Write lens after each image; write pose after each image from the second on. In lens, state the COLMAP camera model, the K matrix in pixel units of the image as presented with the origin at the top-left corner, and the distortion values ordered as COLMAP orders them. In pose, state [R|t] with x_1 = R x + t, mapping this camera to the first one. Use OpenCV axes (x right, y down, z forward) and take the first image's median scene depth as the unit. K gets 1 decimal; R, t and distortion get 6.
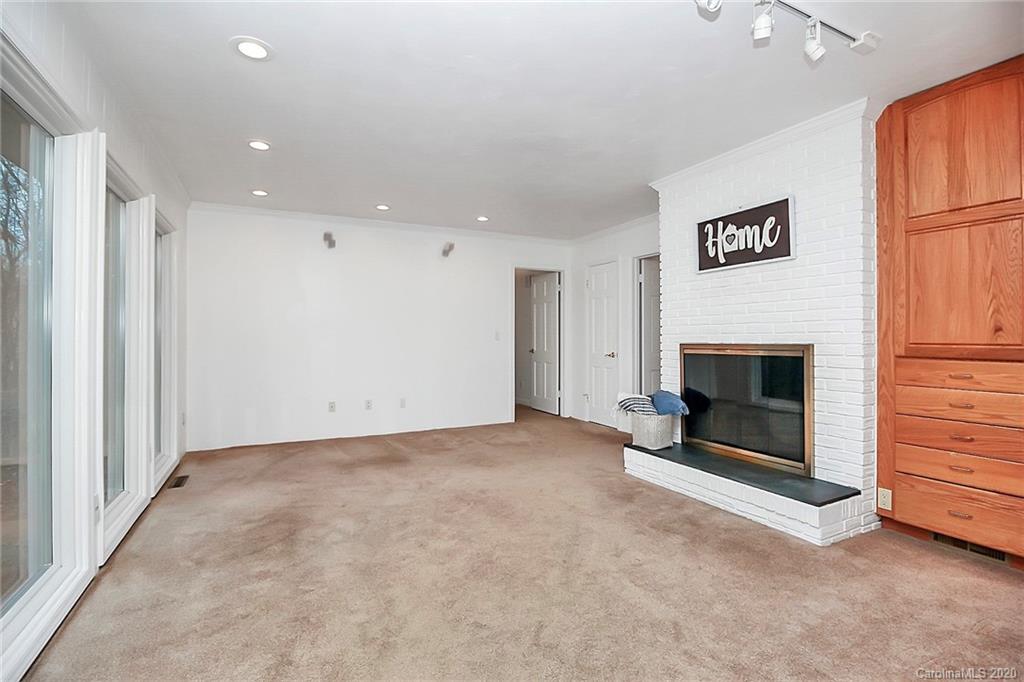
lens RADIAL K [[482.8, 0, 516.8], [0, 482.8, 335.9], [0, 0, 1]] dist [-0.001233, -0.000100]
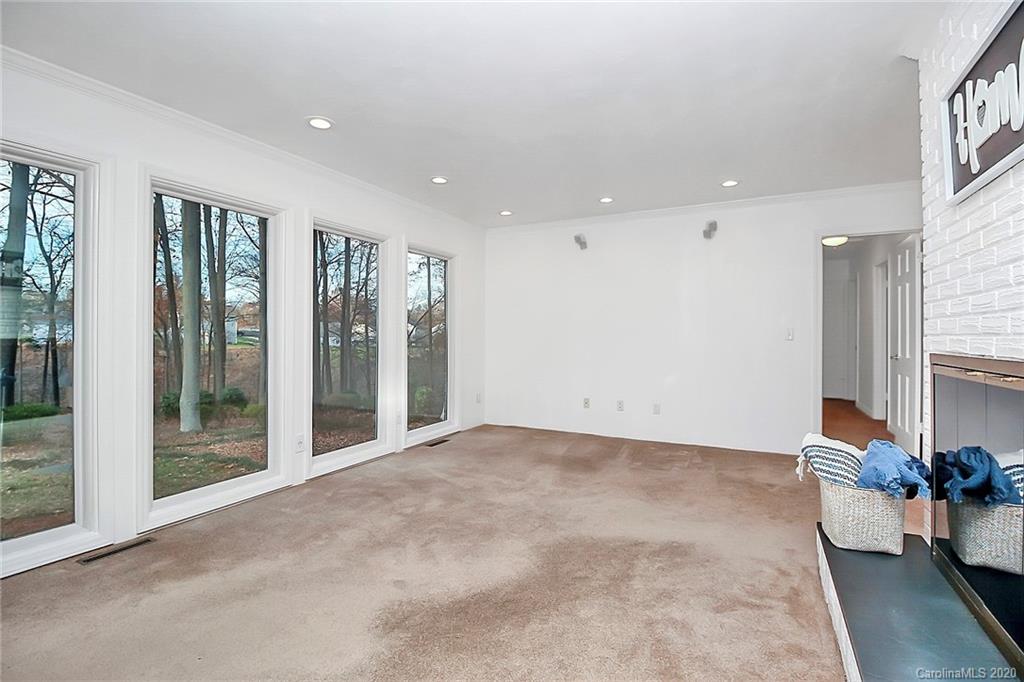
lens RADIAL K [[482.8, 0, 516.8], [0, 482.8, 335.9], [0, 0, 1]] dist [-0.001233, -0.000100]
pose [[0.580850, 0.006161, -0.813987, 0.492056], [0.000919, 0.999966, 0.008225, -0.007257], [0.814010, -0.005526, 0.580825, 0.373131]]
